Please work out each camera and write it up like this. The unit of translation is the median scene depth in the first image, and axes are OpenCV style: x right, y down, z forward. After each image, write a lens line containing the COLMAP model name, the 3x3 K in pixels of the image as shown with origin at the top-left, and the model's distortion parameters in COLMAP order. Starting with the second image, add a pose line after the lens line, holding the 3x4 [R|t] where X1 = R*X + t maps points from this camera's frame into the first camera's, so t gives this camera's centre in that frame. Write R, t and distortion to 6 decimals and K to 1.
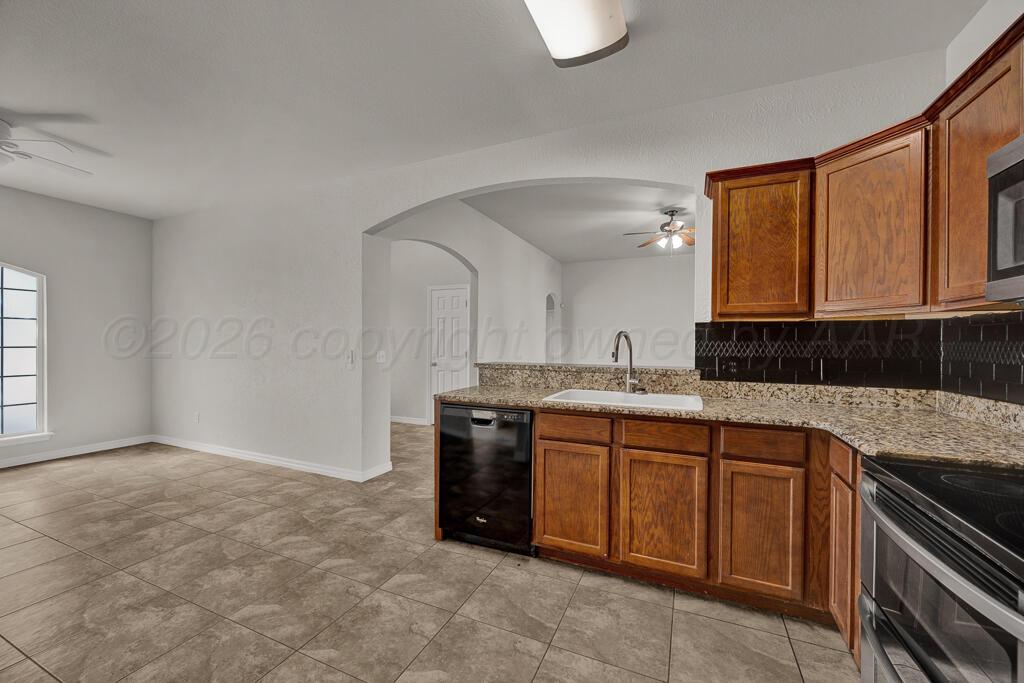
lens RADIAL K [[400.6, 0, 511.9], [0, 400.6, 343.2], [0, 0, 1]] dist [-0.000756, -0.000095]
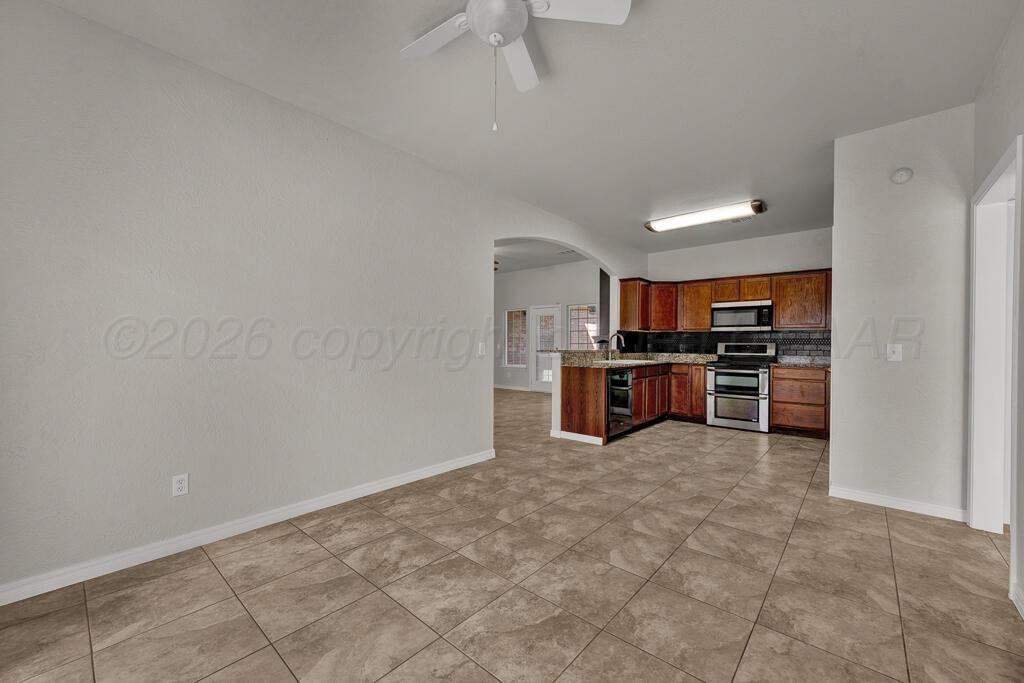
lens RADIAL K [[400.6, 0, 512.4], [0, 400.6, 344.6], [0, 0, 1]] dist [-0.000756, -0.000095]
pose [[0.298361, -0.006129, 0.954433, -2.268481], [-0.004408, 0.999960, 0.007799, 0.021907], [-0.954443, -0.006534, 0.298322, 0.949069]]
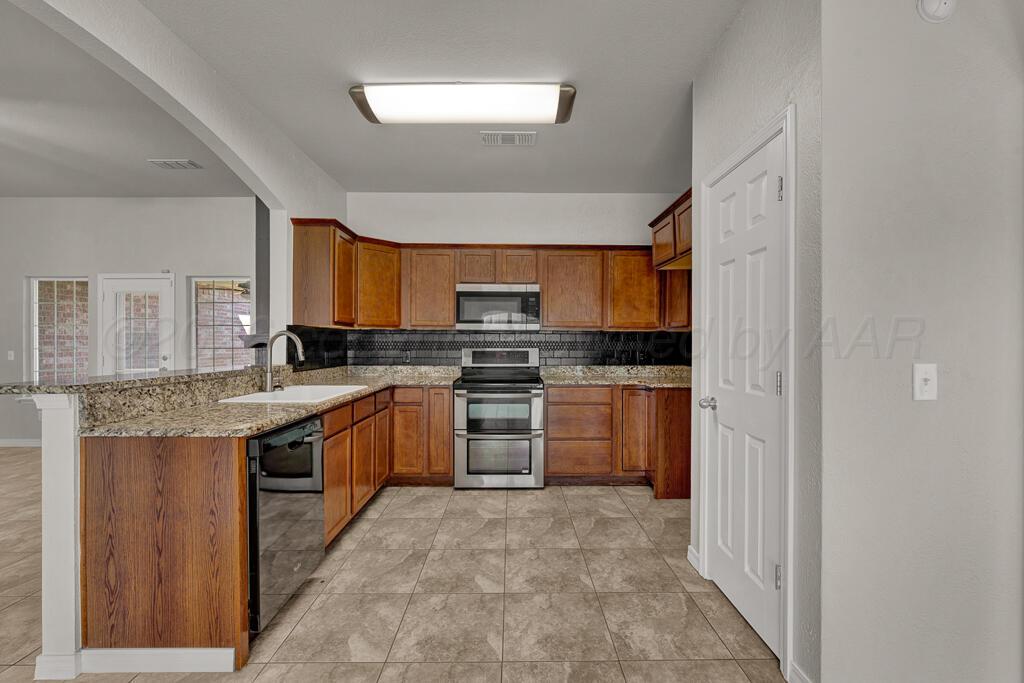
lens RADIAL K [[427.6, 0, 512.9], [0, 427.6, 341.1], [0, 0, 1]] dist [-0.000589, 0.001156]
pose [[-0.409853, -0.002385, 0.912149, -1.045547], [-0.003420, 0.999994, 0.001078, -0.007406], [-0.912145, -0.002678, -0.409858, 0.983216]]
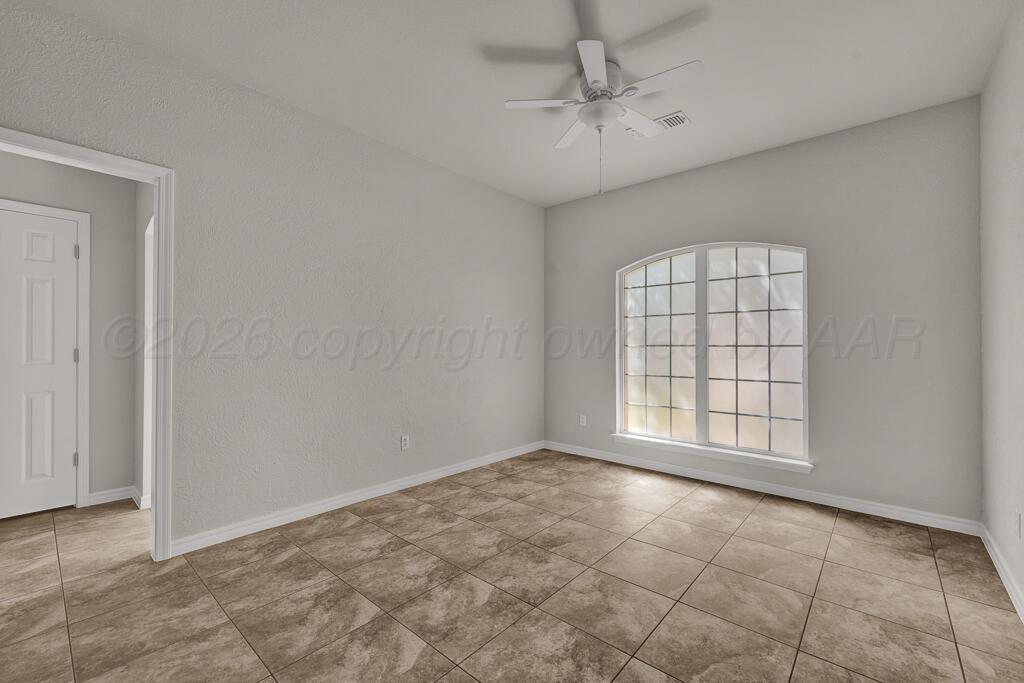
lens RADIAL K [[427.6, 0, 511.4], [0, 427.6, 343.7], [0, 0, 1]] dist [-0.000589, 0.001156]
pose [[-0.298710, -0.016293, -0.954205, -0.554367], [-0.003108, 0.999866, -0.016100, 0.036929], [0.954339, -0.001843, -0.298721, 1.293305]]
